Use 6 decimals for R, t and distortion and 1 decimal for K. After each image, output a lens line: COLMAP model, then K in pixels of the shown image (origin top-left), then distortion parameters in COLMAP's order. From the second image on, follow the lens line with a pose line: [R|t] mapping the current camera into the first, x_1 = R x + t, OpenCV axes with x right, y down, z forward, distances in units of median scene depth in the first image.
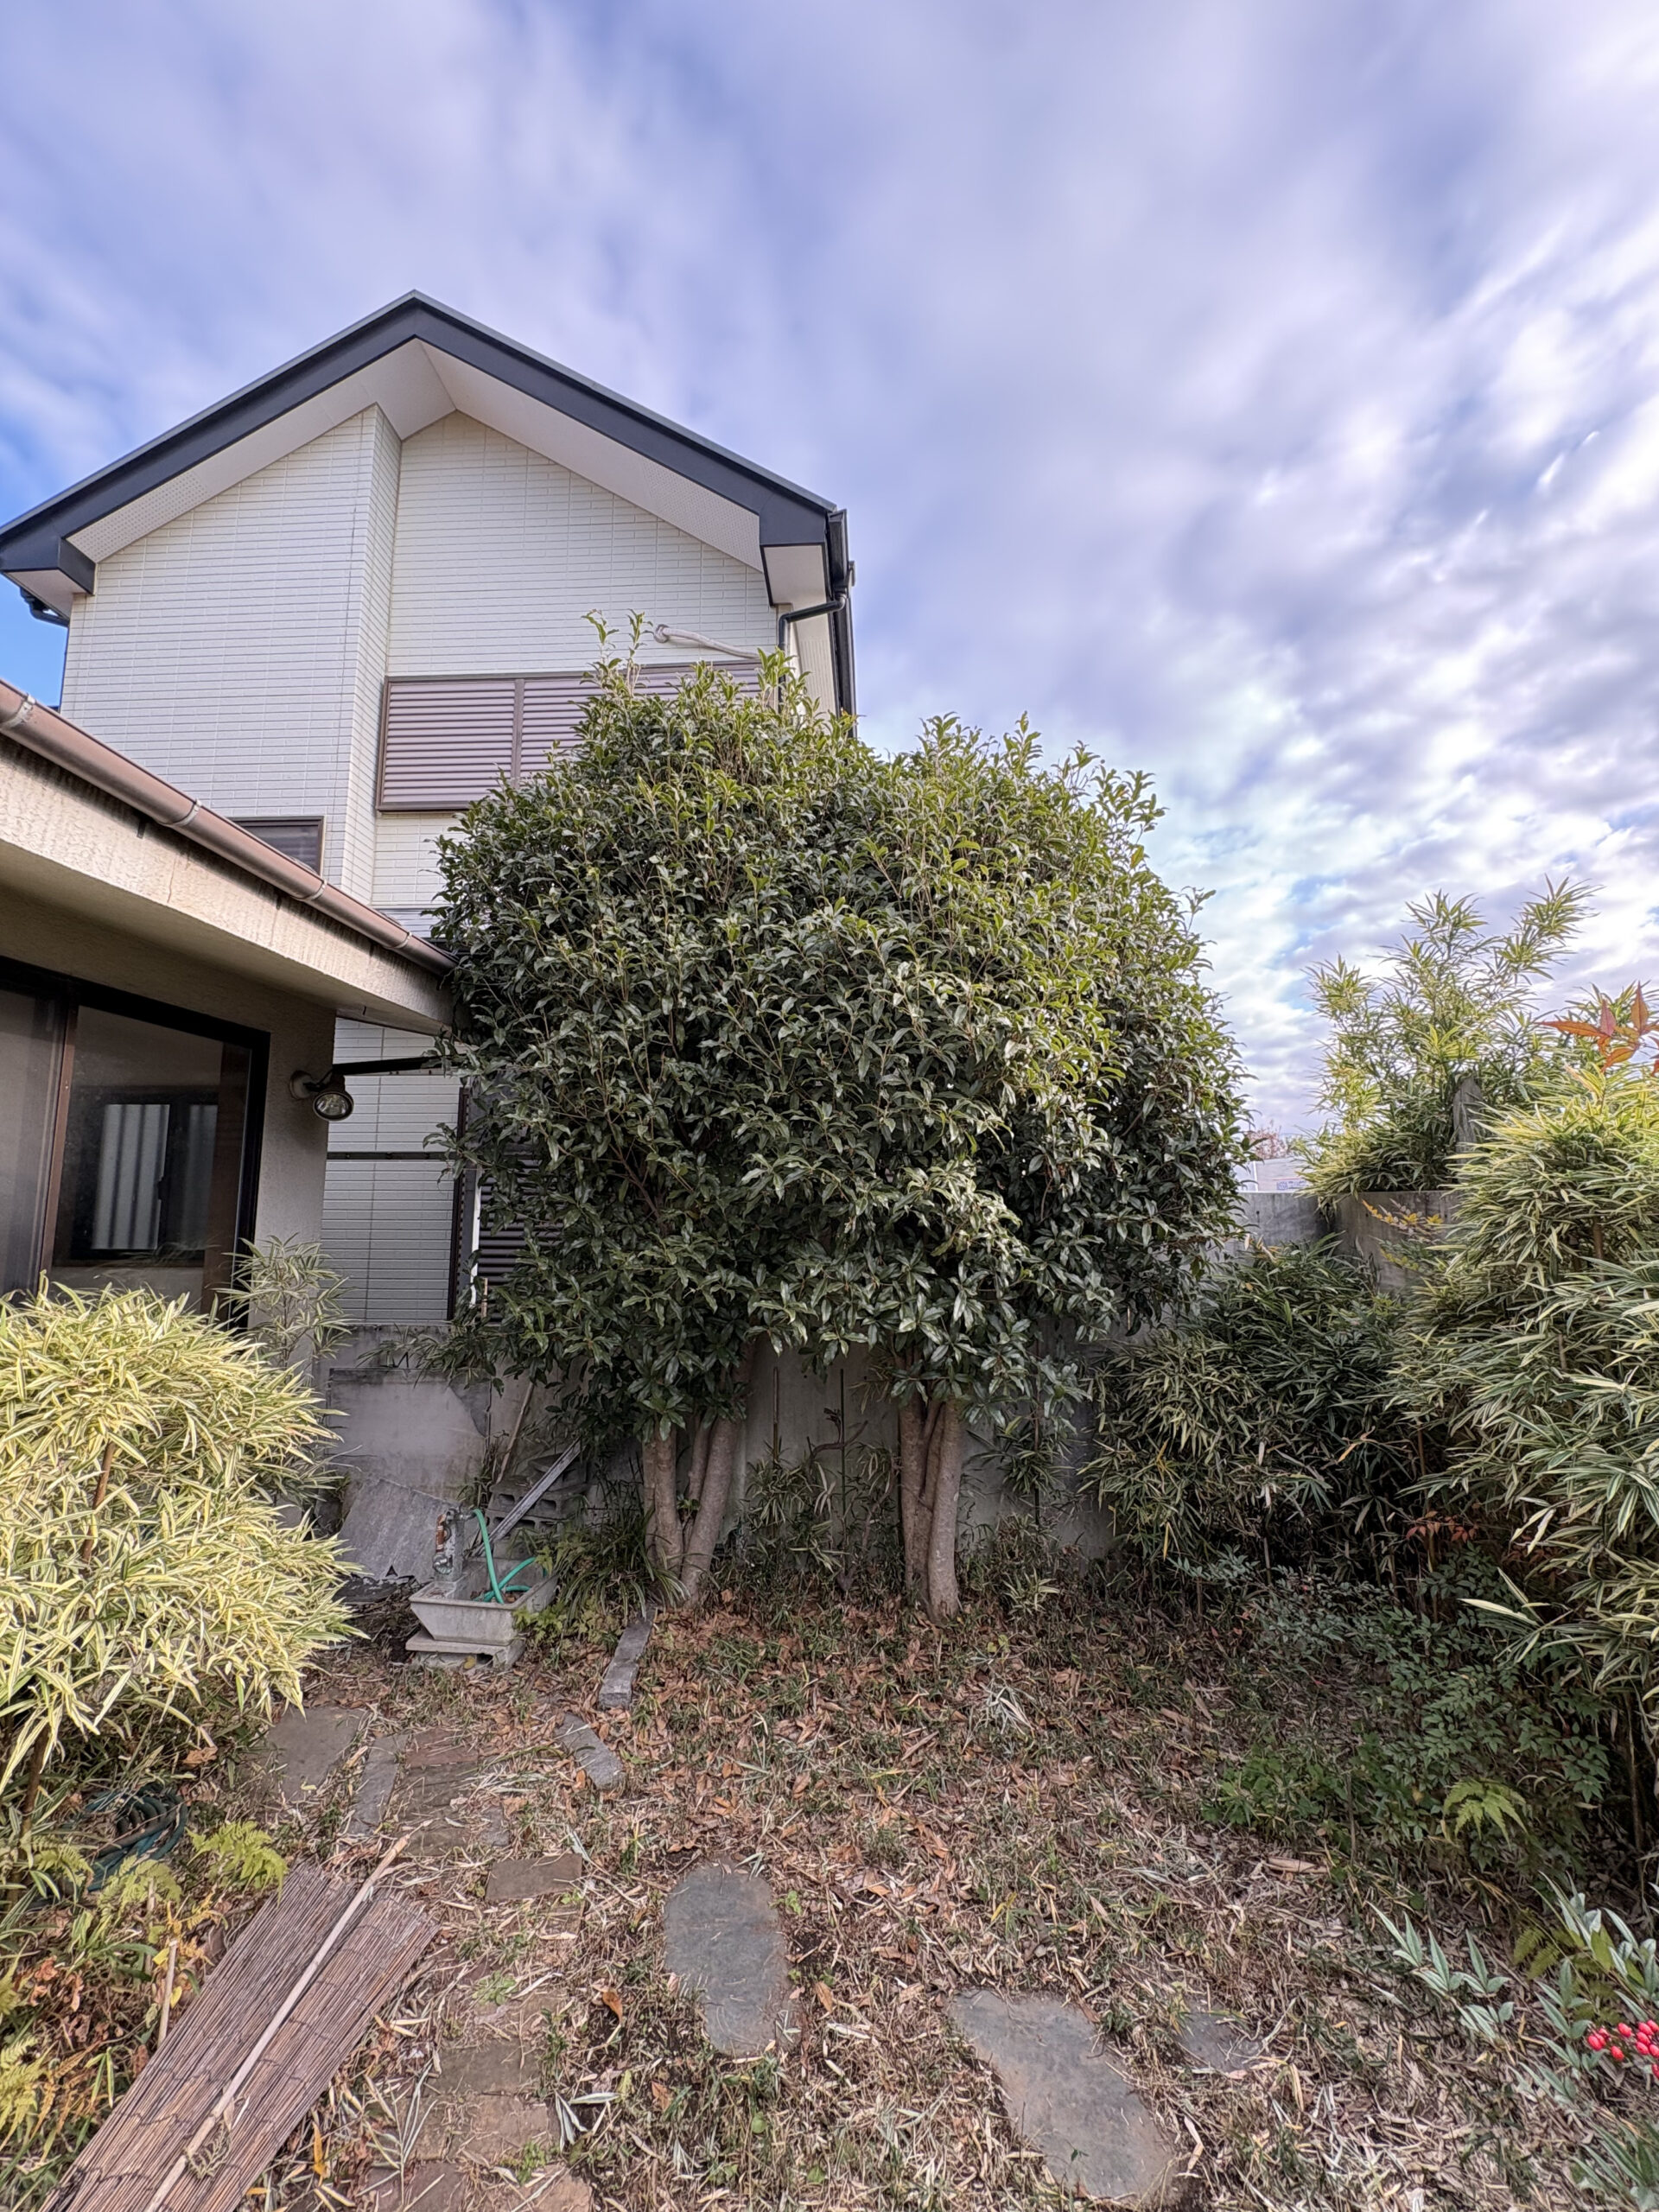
lens RADIAL K [[874.9, 0, 829.5], [0, 874.9, 1107.1], [0, 0, 1]] dist [-0.000950, 0.000566]
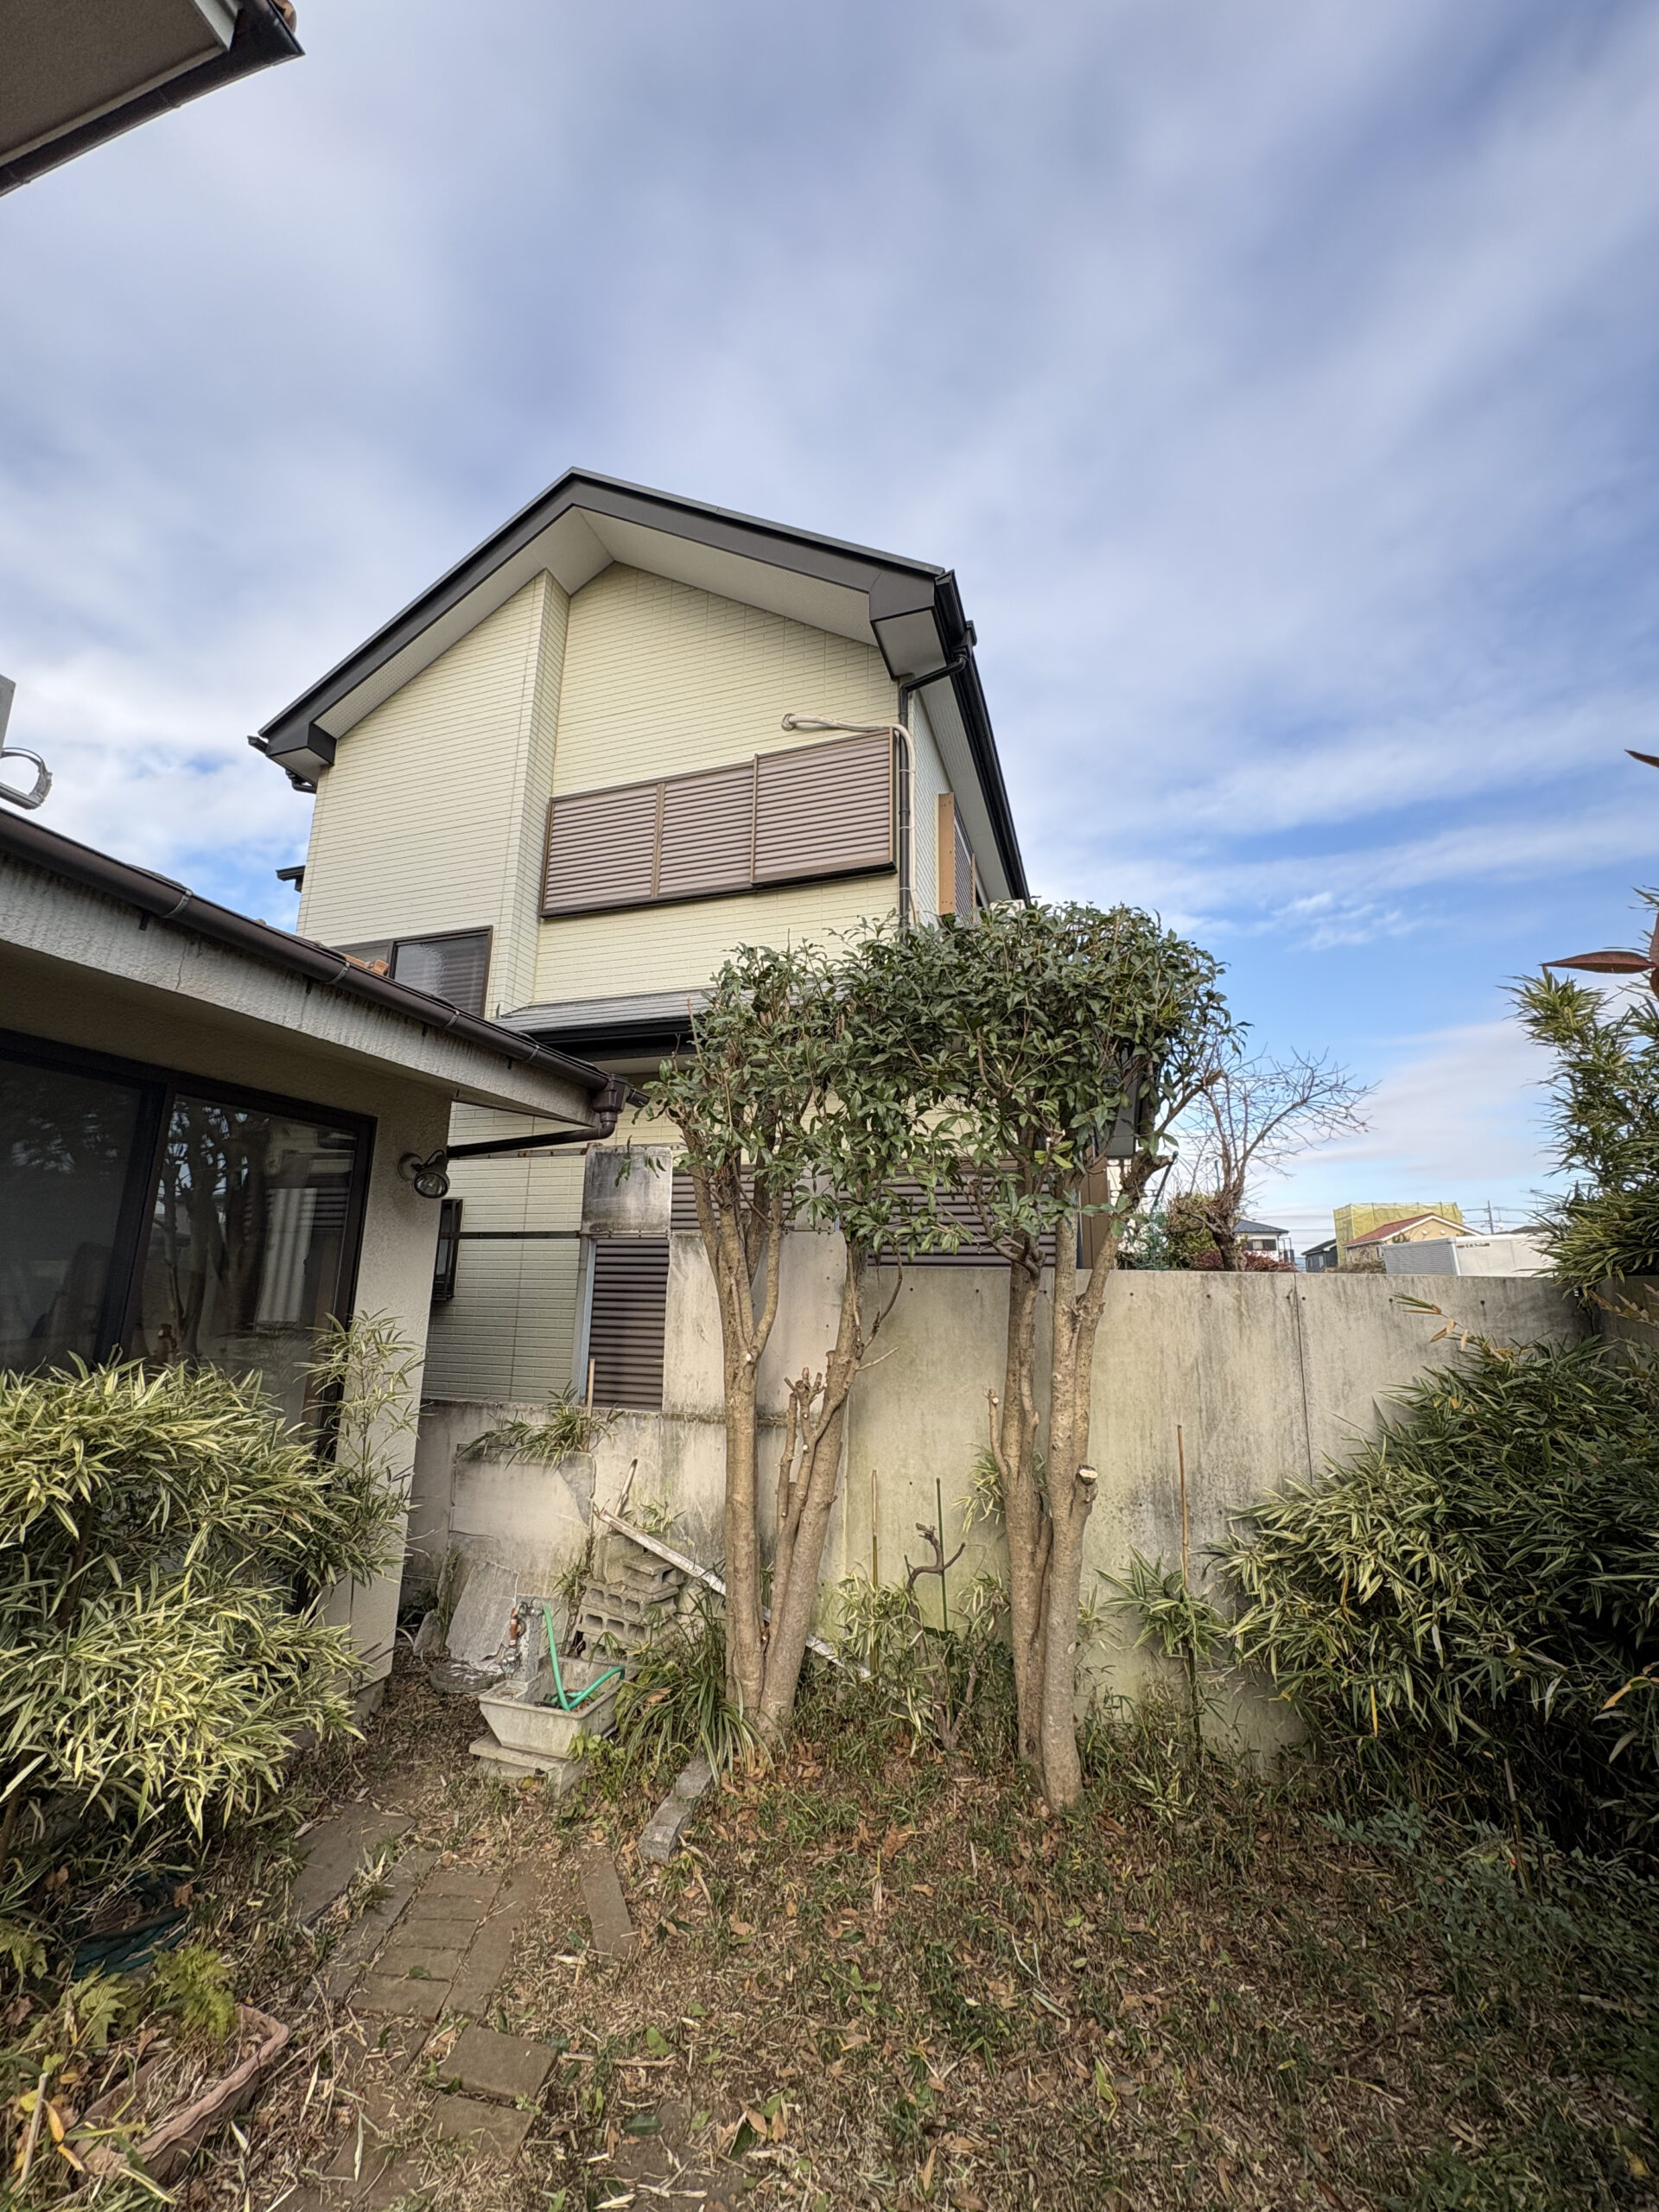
lens RADIAL K [[874.9, 0, 831.4], [0, 874.9, 1105.9], [0, 0, 1]] dist [-0.000950, 0.000566]
pose [[0.966084, -0.043334, -0.254567, 0.118989], [0.018406, 0.994867, -0.099499, 0.012783], [0.257572, 0.091439, 0.961923, 0.080891]]
